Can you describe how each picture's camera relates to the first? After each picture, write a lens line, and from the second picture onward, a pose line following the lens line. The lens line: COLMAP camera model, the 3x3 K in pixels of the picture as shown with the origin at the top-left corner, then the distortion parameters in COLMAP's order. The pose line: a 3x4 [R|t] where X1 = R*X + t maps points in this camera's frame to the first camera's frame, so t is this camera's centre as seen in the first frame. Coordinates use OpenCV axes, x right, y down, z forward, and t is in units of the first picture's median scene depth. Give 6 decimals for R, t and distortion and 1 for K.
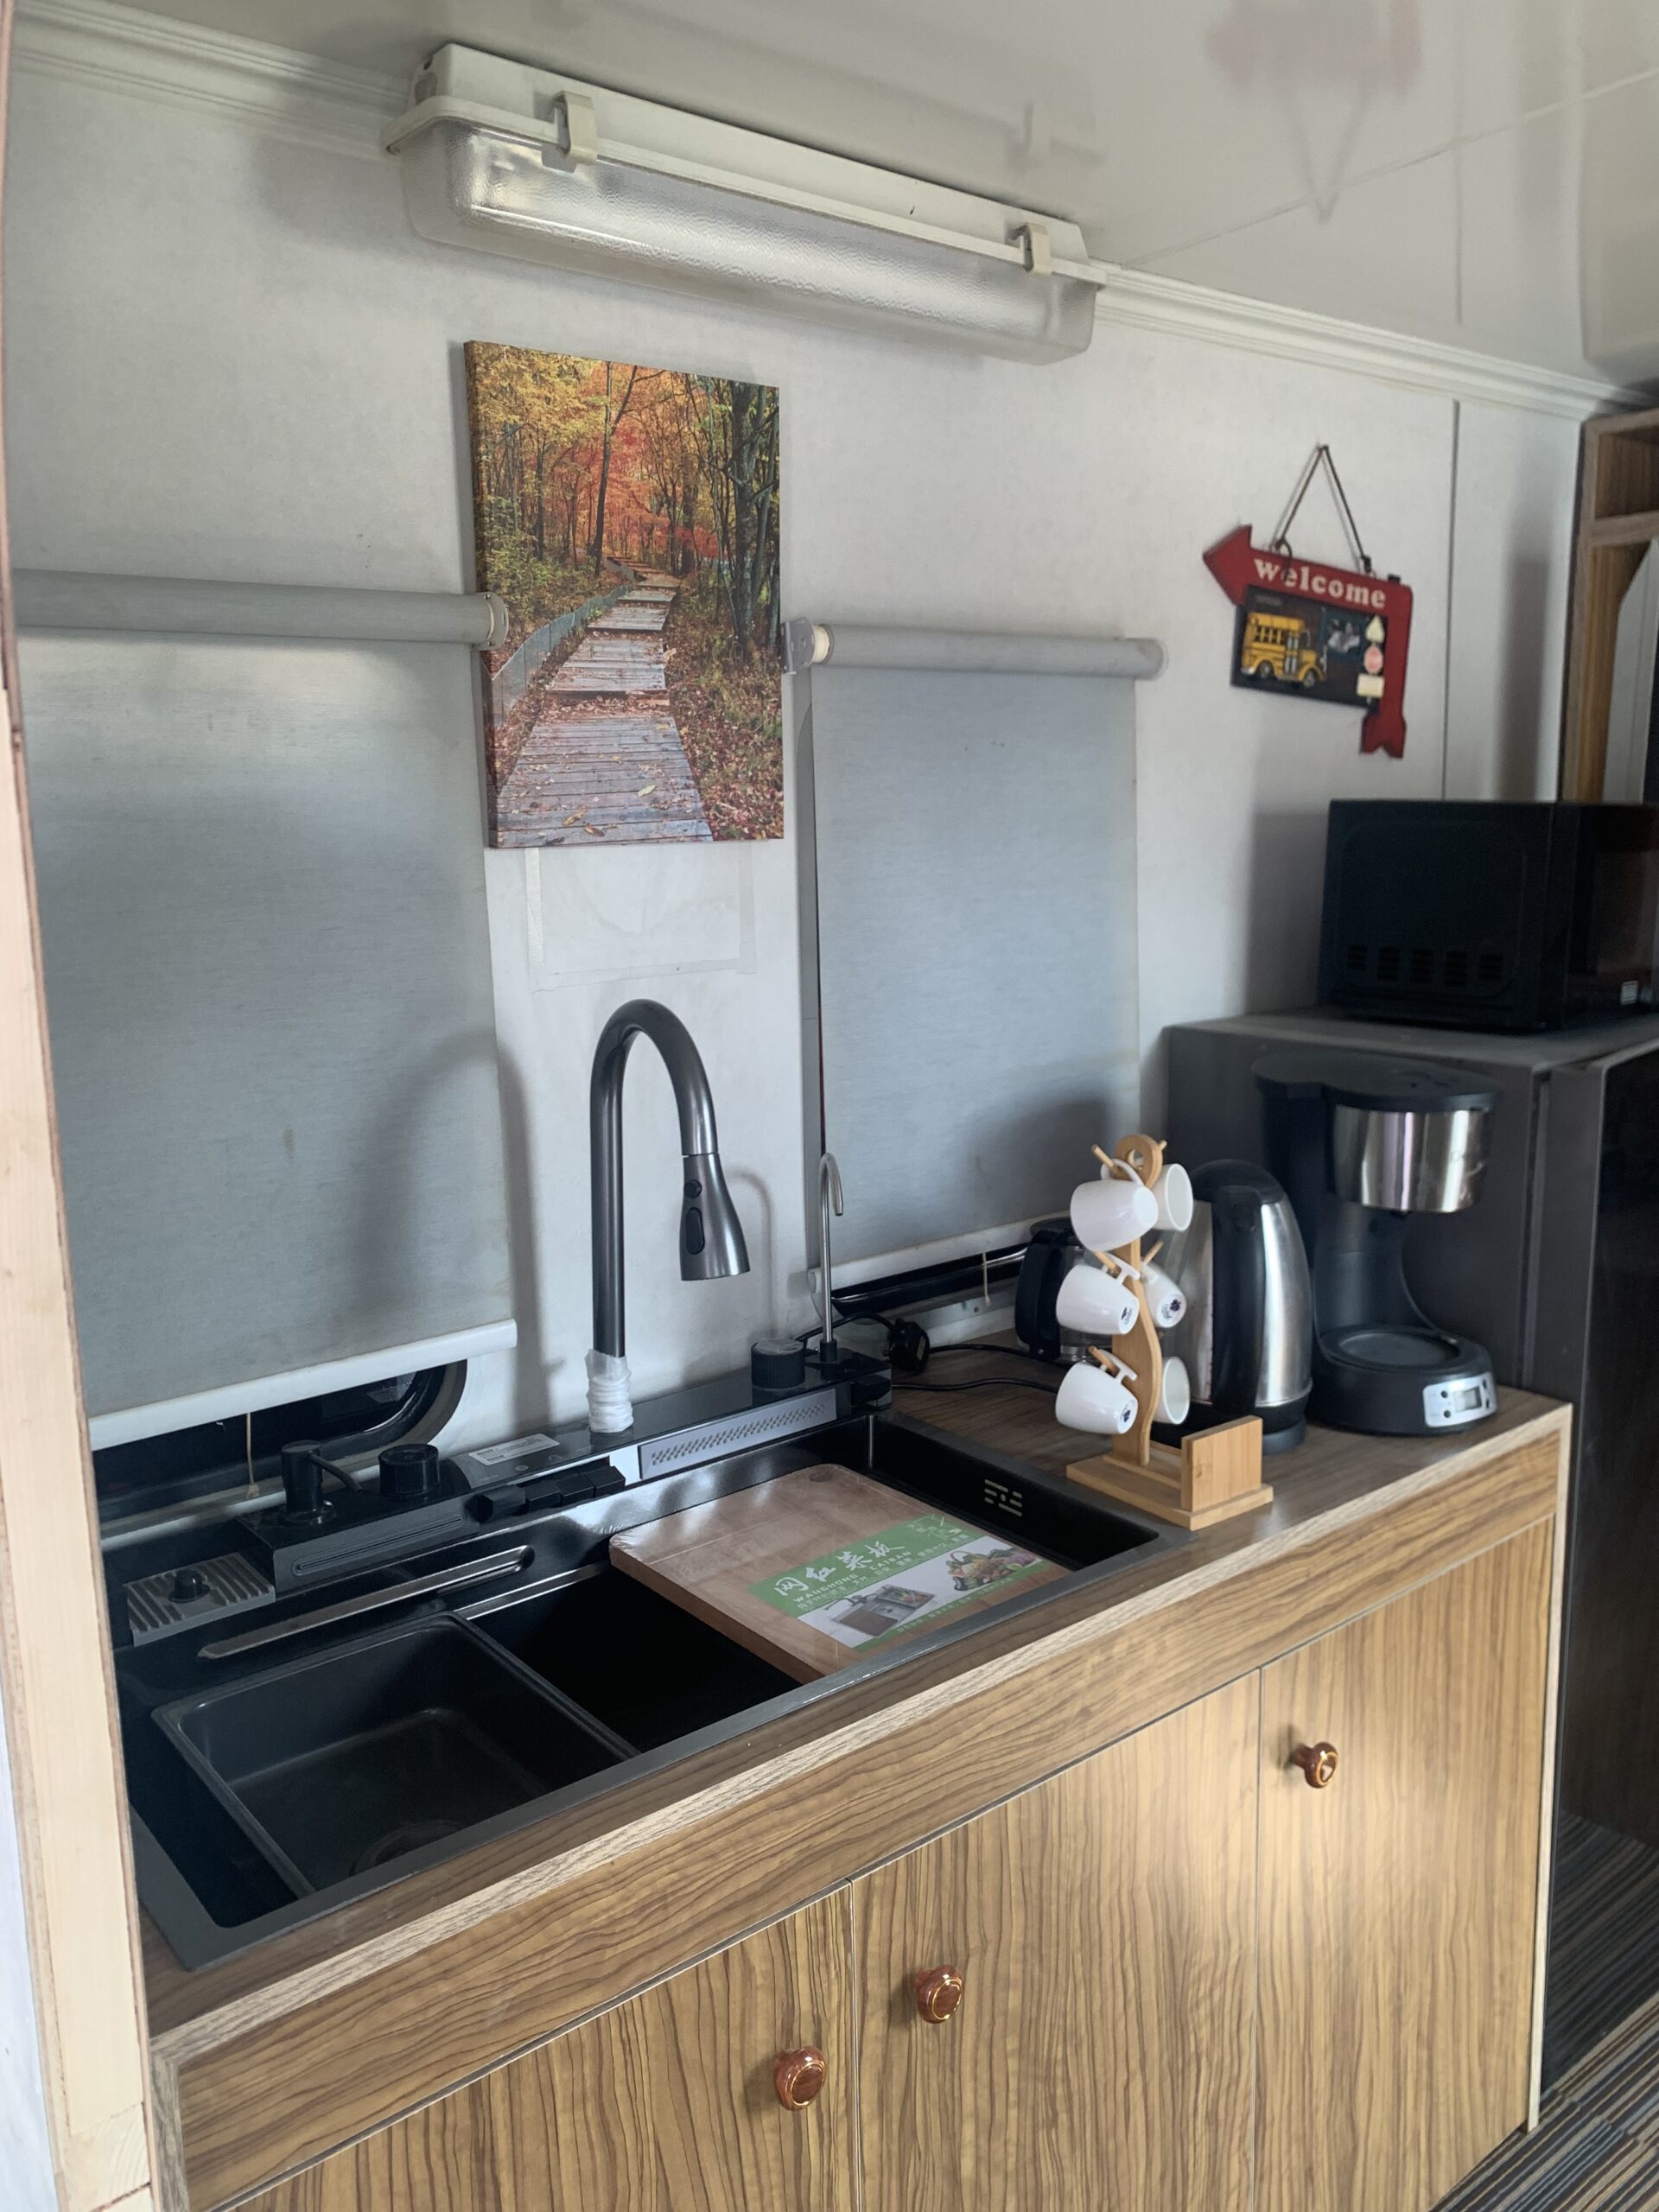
lens RADIAL K [[1680.8, 0, 837.0], [0, 1680.8, 1083.2], [0, 0, 1]] dist [0.028729, -0.035387]
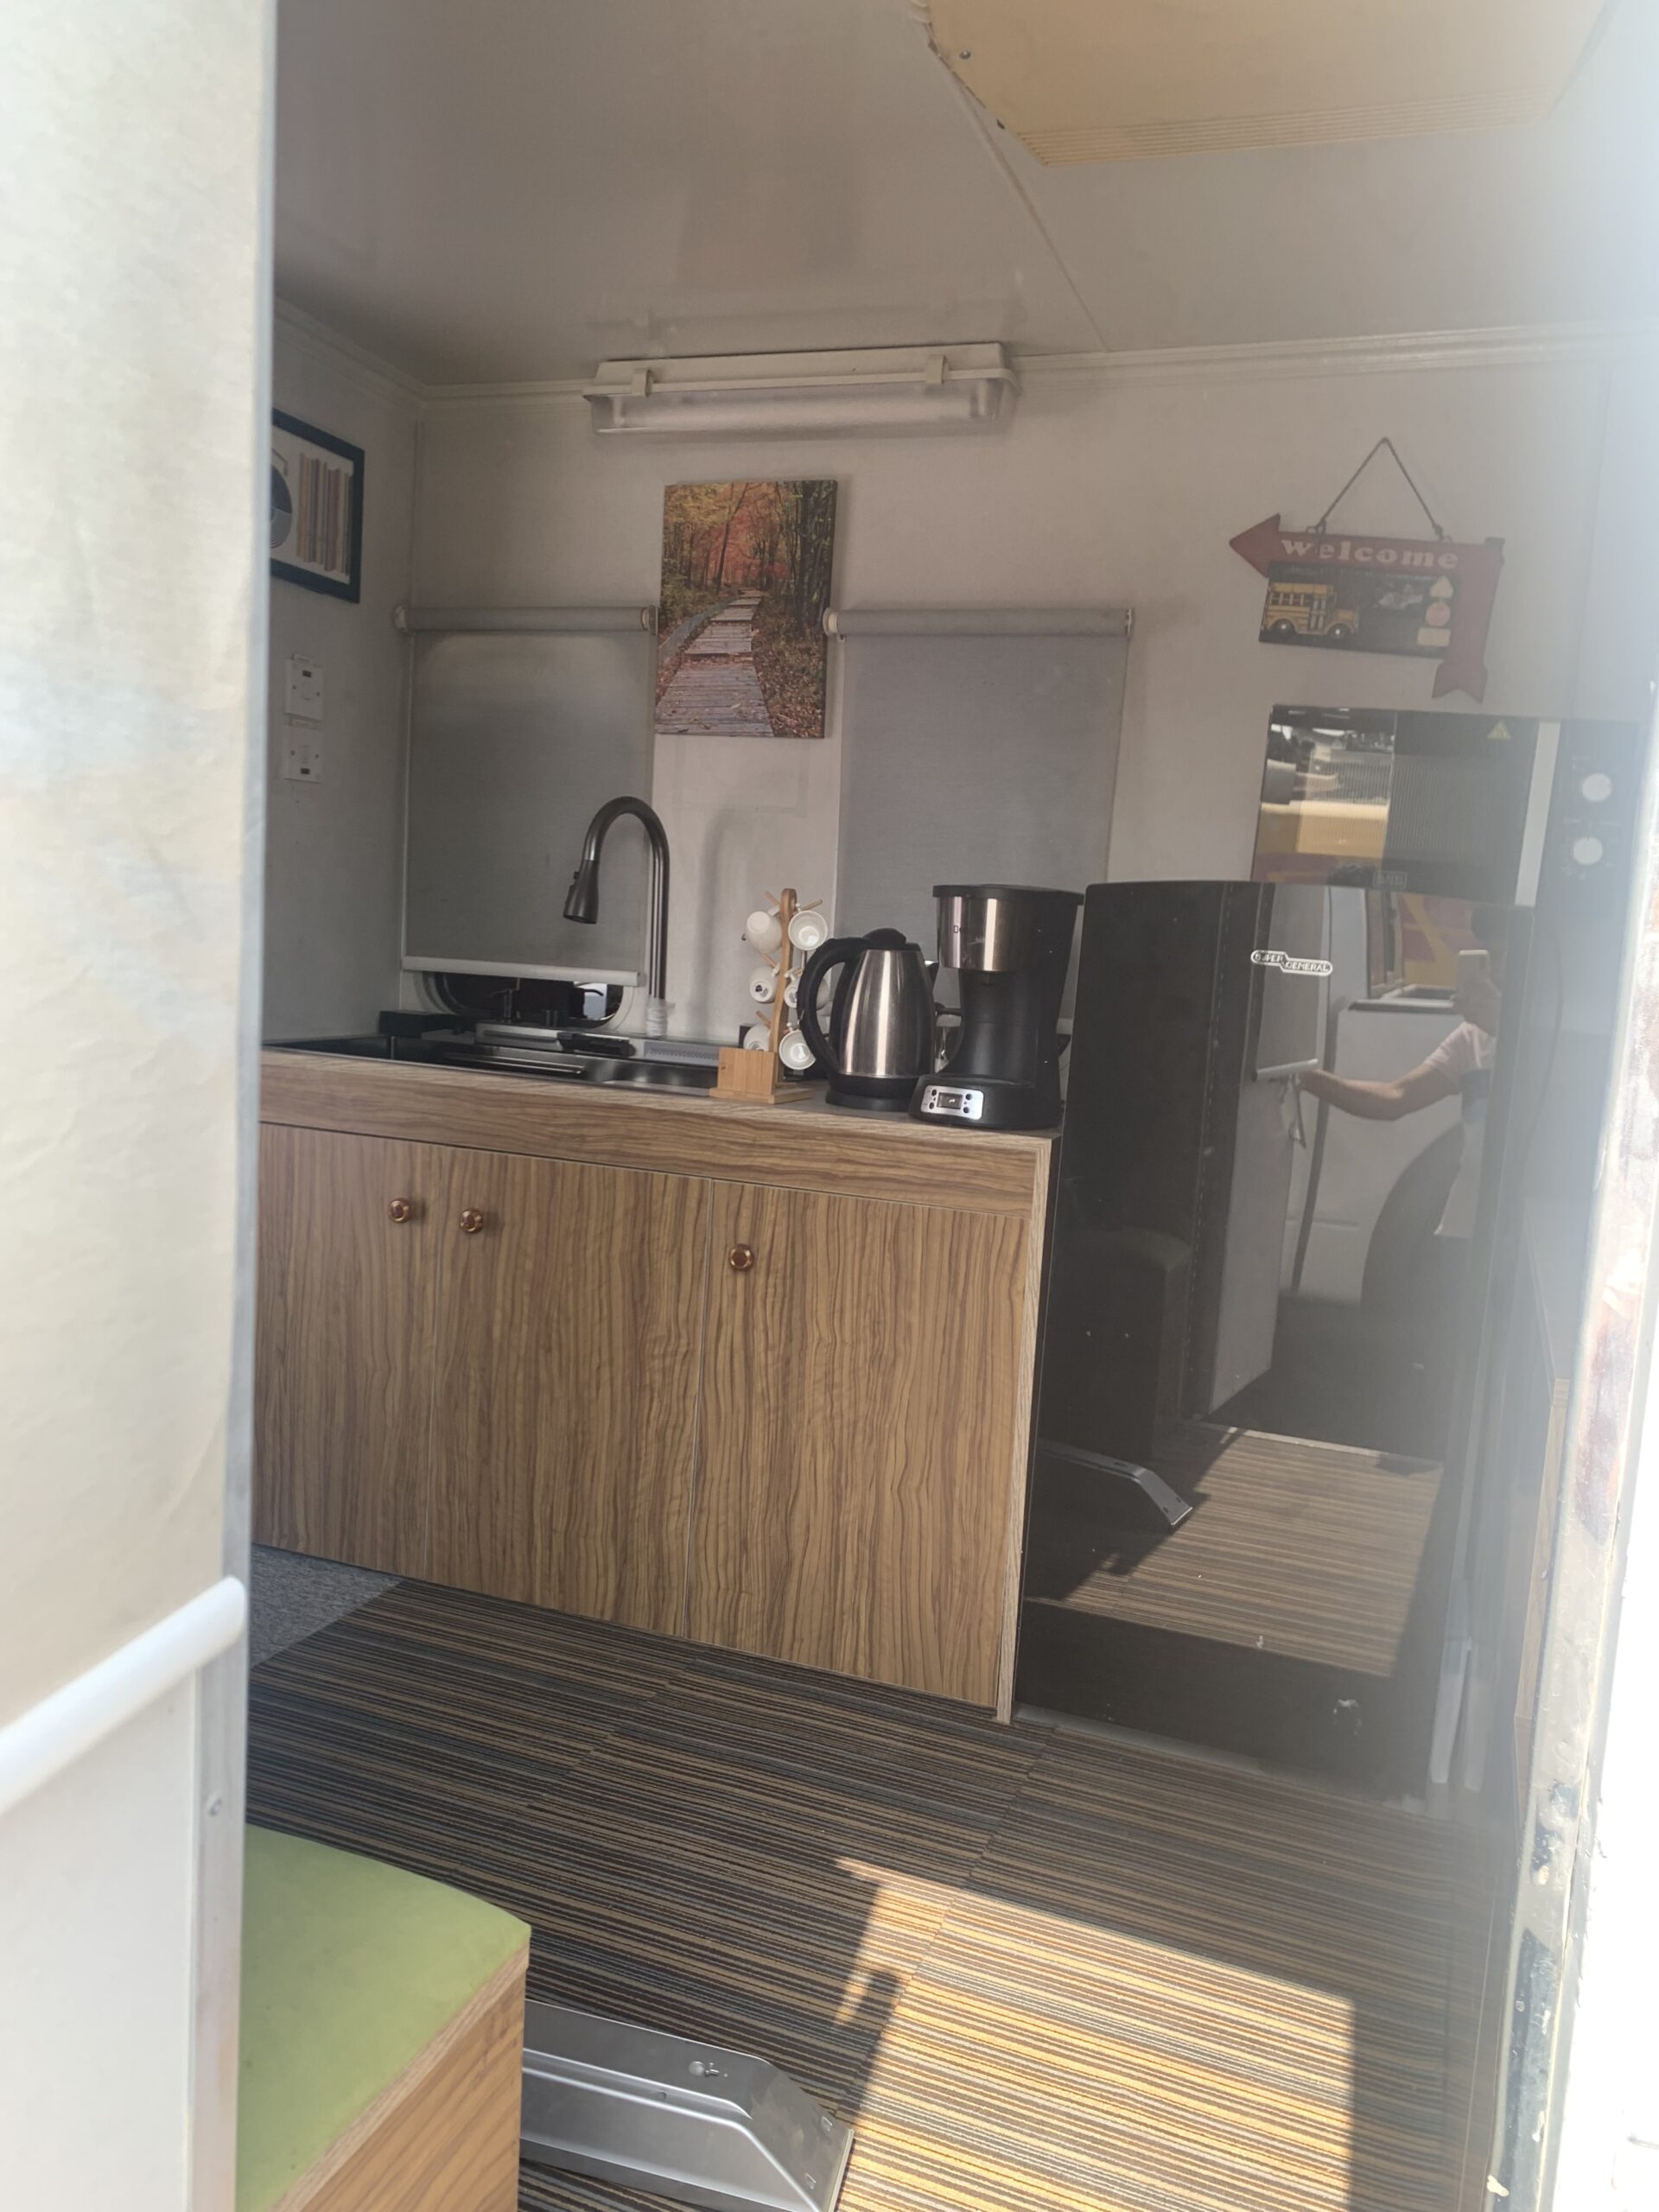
lens RADIAL K [[1680.8, 0, 886.6], [0, 1680.8, 1113.4], [0, 0, 1]] dist [0.028729, -0.035387]
pose [[0.534587, 0.149370, -0.831809, 1.572991], [-0.211234, 0.976632, 0.039620, 0.156167], [0.818289, 0.154526, 0.553647, 0.167826]]
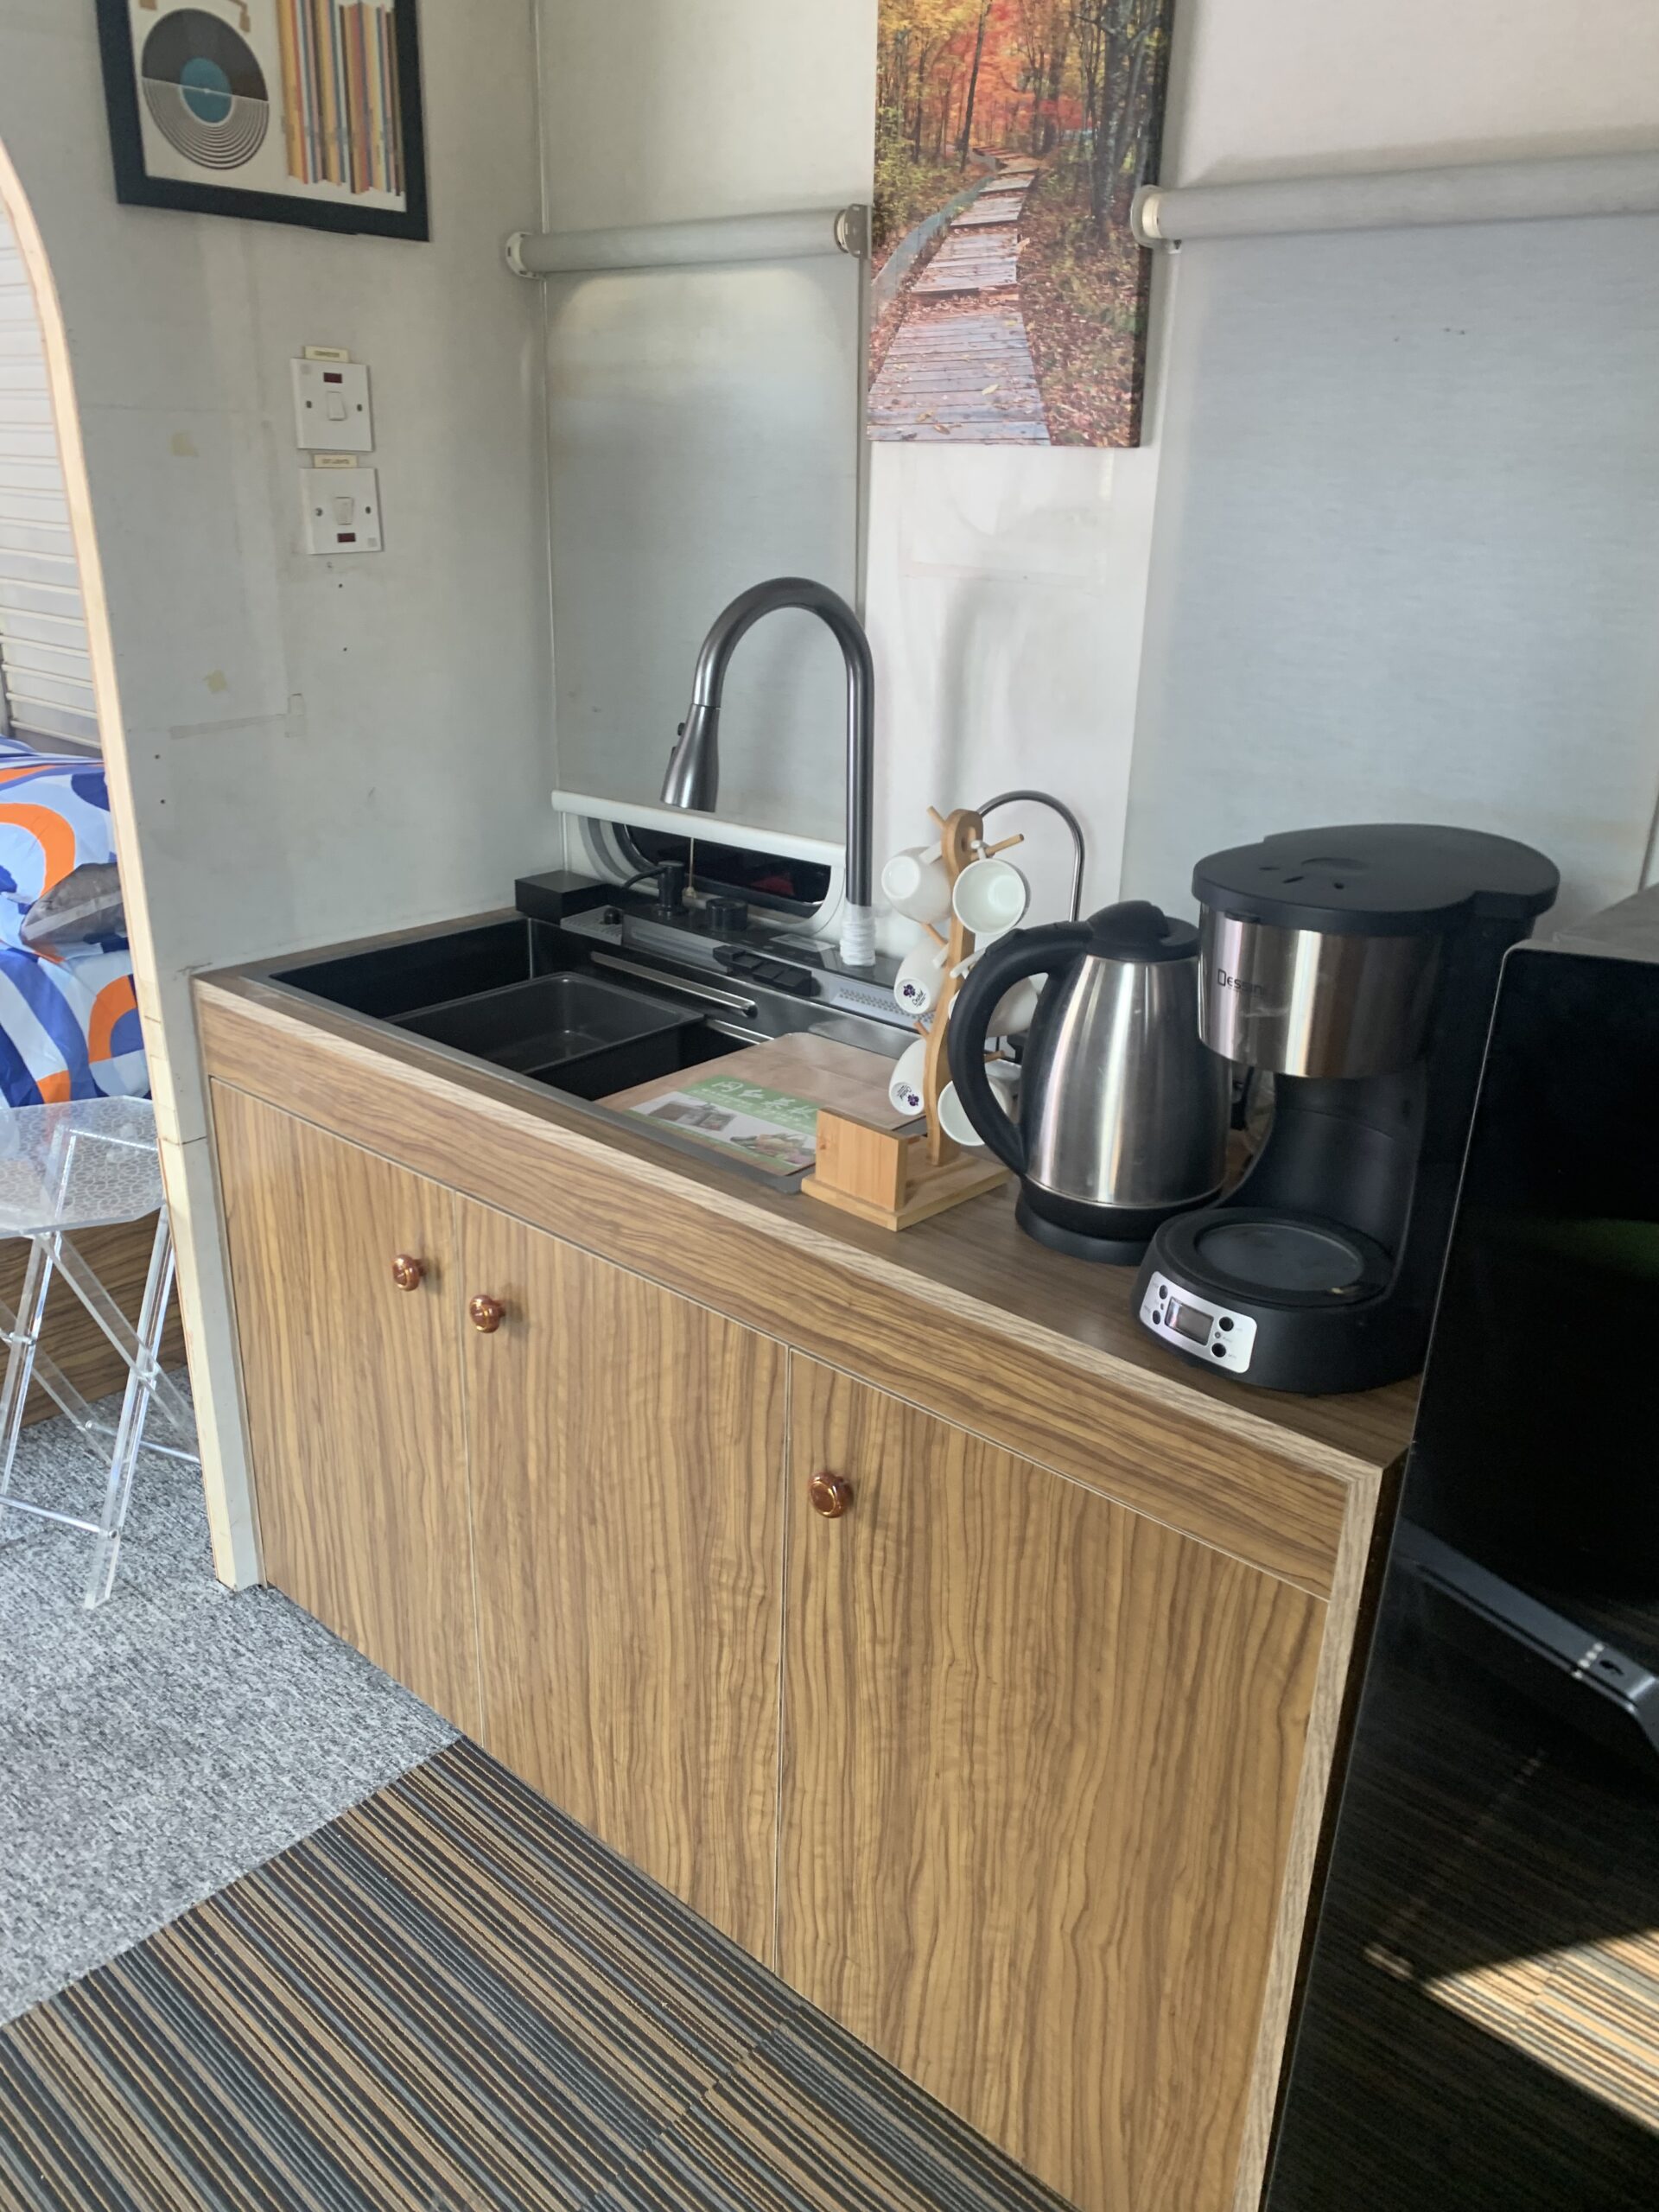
lens RADIAL K [[1680.8, 0, 858.2], [0, 1680.8, 1116.7], [0, 0, 1]] dist [0.028729, -0.035387]
pose [[0.187847, 0.386823, -0.902819, 0.968119], [-0.193581, 0.915733, 0.352078, -0.112441], [0.962933, 0.108632, 0.246899, 0.700209]]
